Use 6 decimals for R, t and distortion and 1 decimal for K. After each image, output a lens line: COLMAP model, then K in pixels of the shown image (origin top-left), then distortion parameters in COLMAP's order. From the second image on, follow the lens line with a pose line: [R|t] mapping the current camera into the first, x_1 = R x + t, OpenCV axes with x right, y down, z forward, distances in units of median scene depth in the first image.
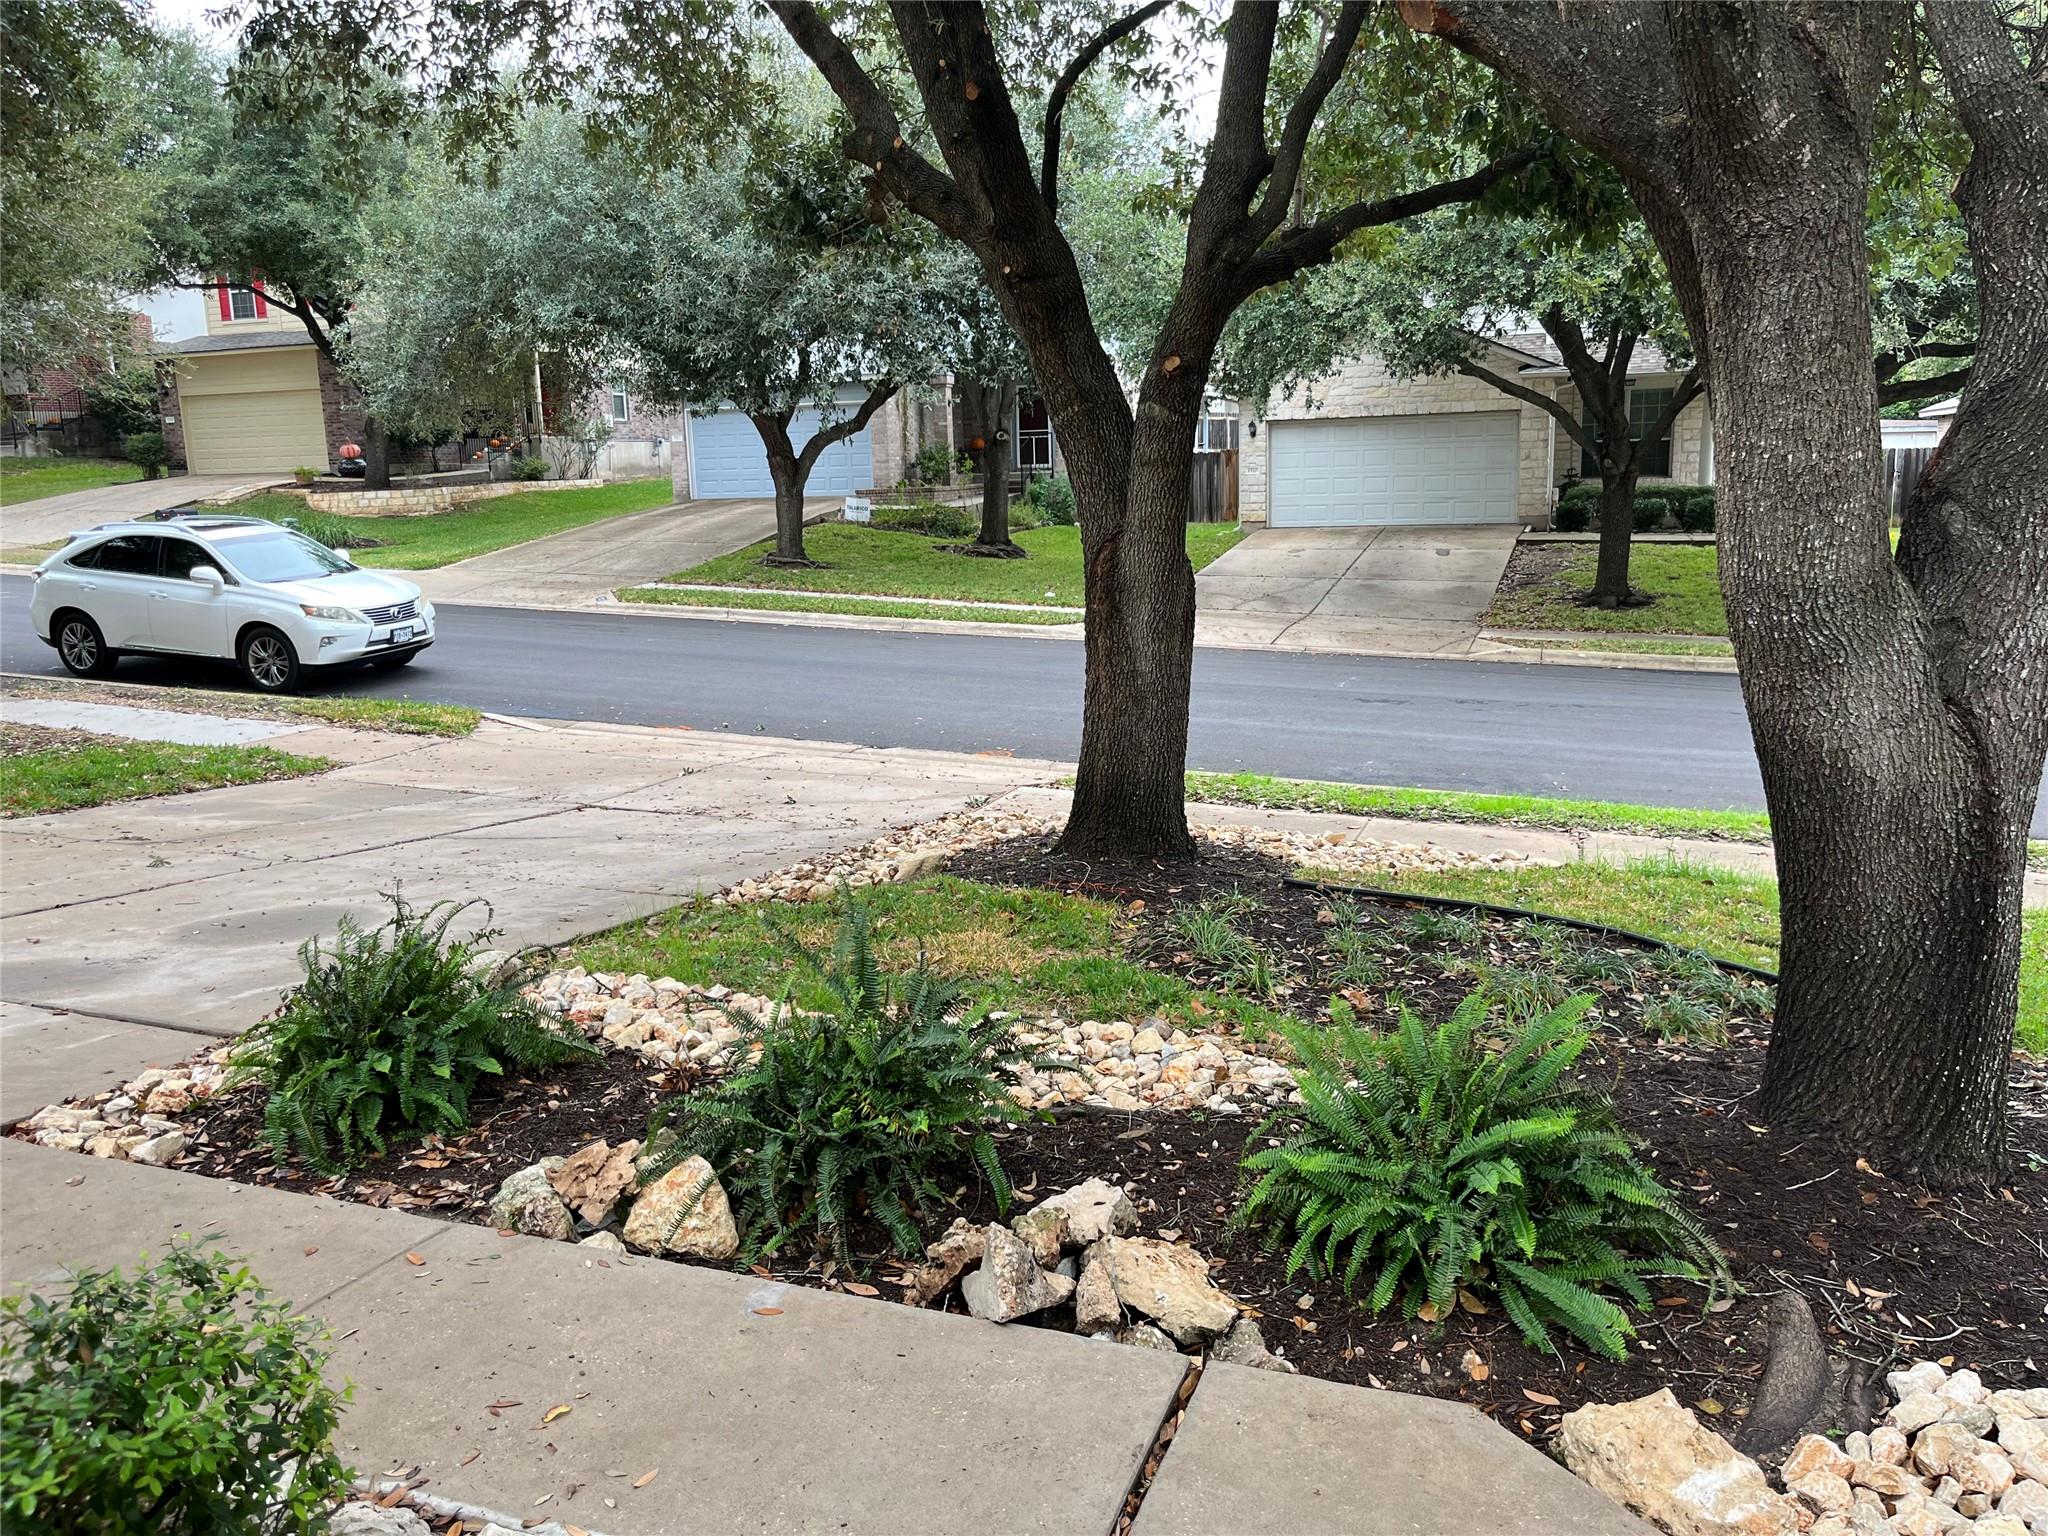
lens RADIAL K [[1598.7, 0, 1016.7], [0, 1598.7, 766.6], [0, 0, 1]] dist [0.067066, -0.100136]
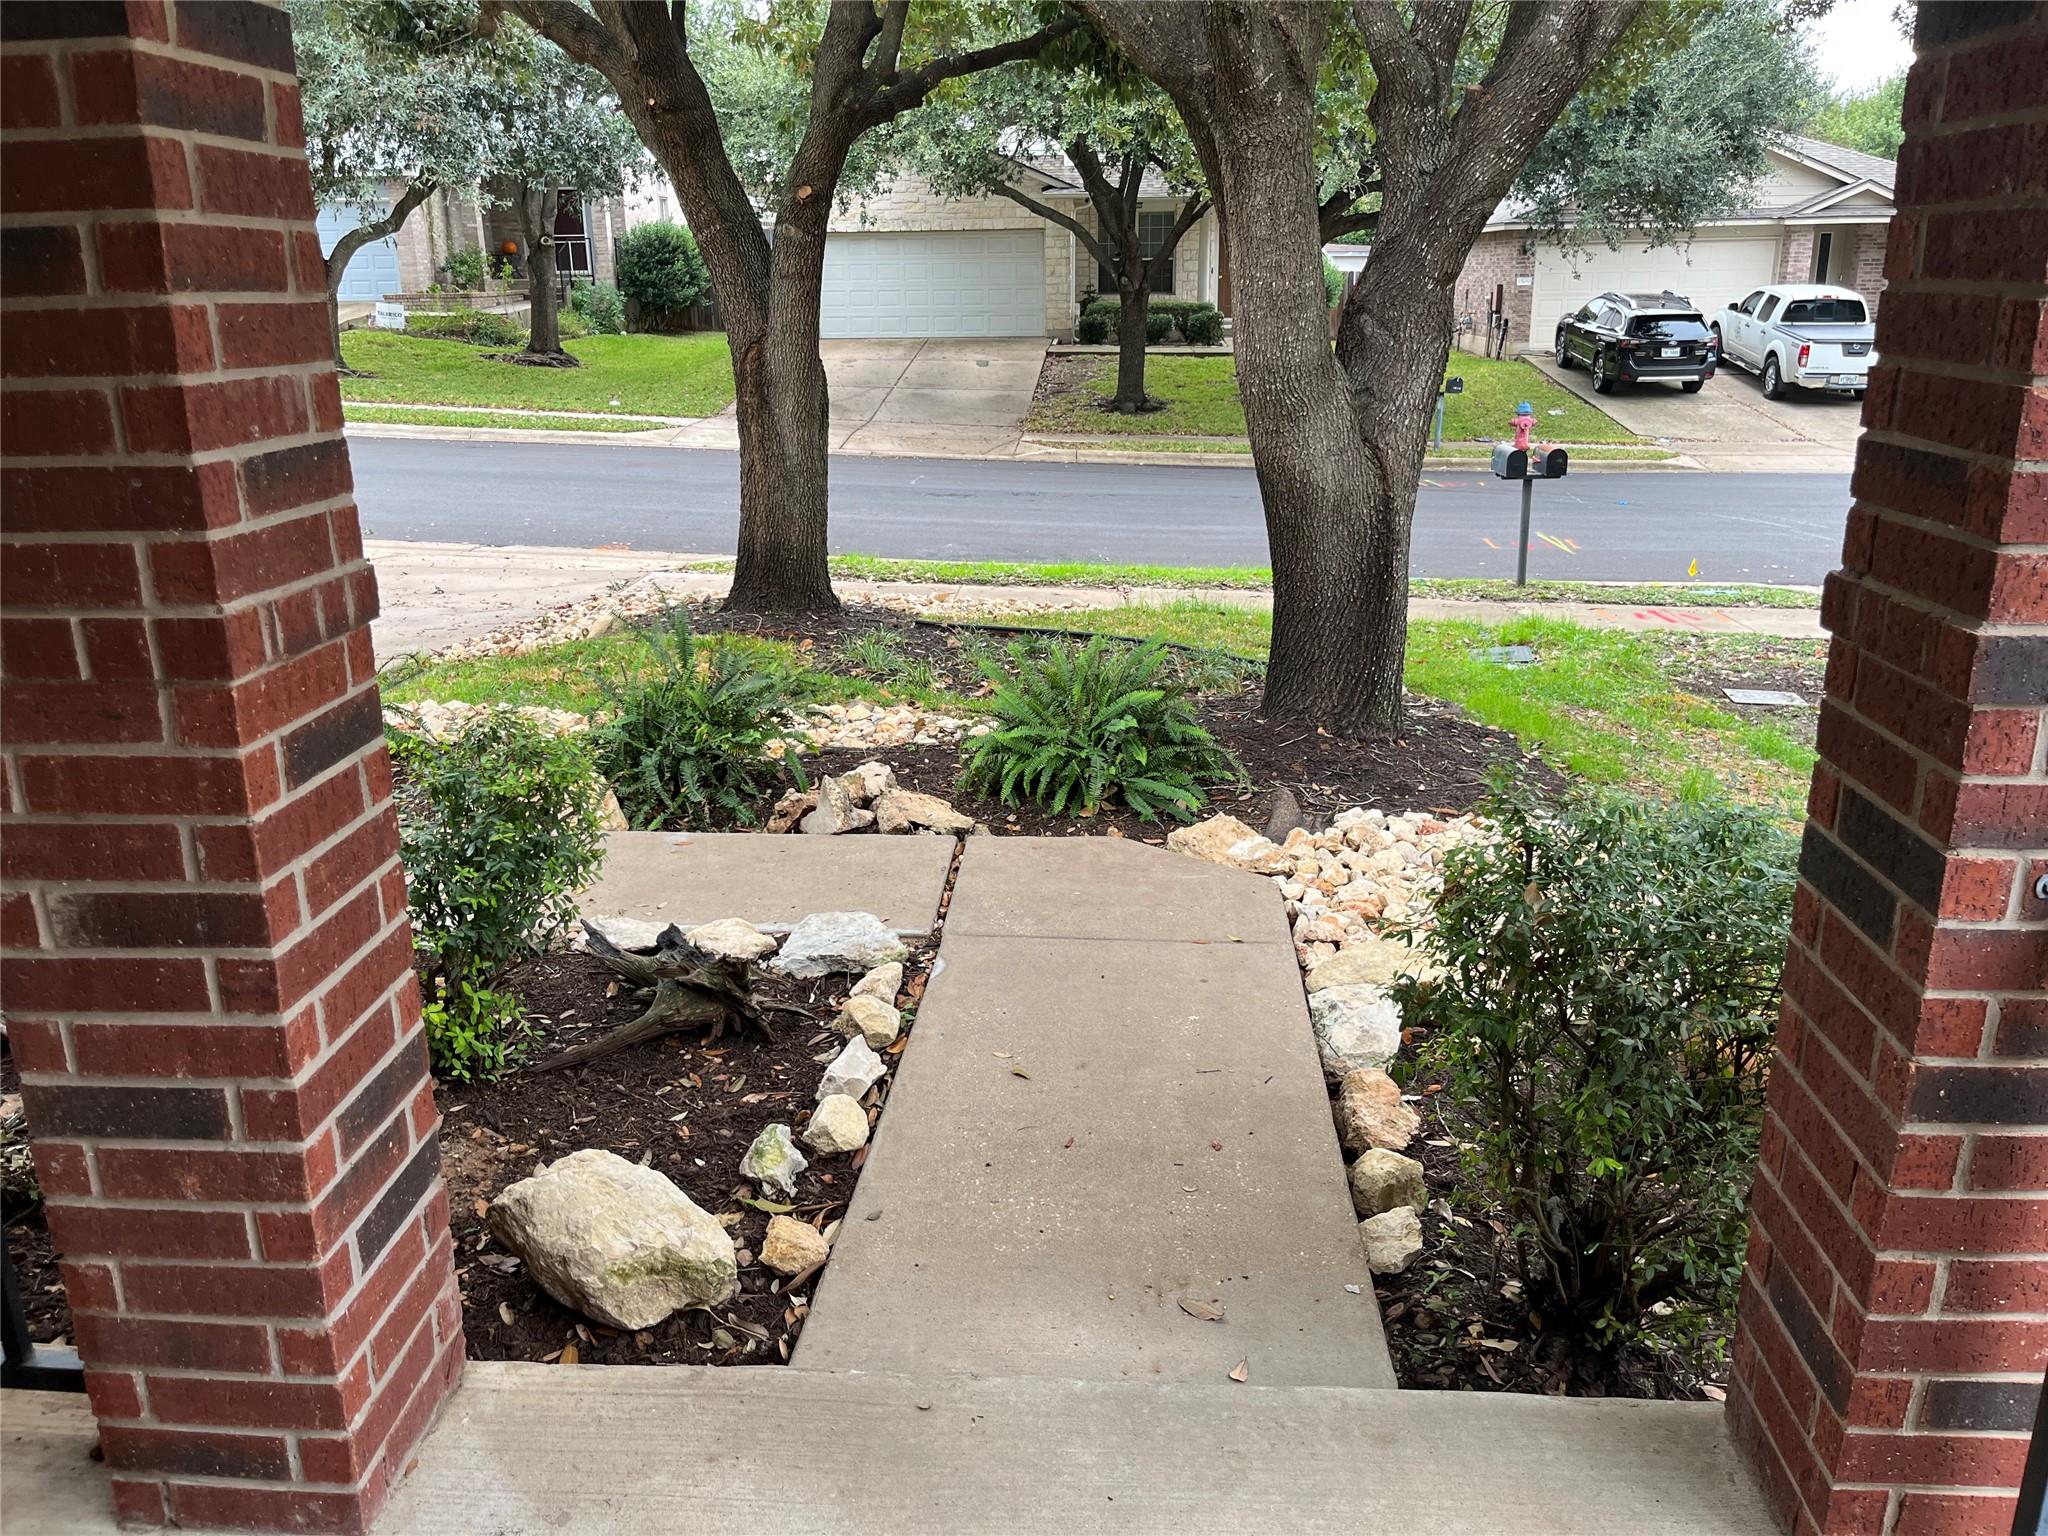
lens RADIAL K [[1598.7, 0, 1016.7], [0, 1598.7, 766.6], [0, 0, 1]] dist [0.067066, -0.100136]
pose [[0.958221, -0.070449, 0.277217, -0.052871], [0.039297, 0.992428, 0.116373, 0.019187], [-0.283316, -0.100618, 0.953734, -0.109020]]
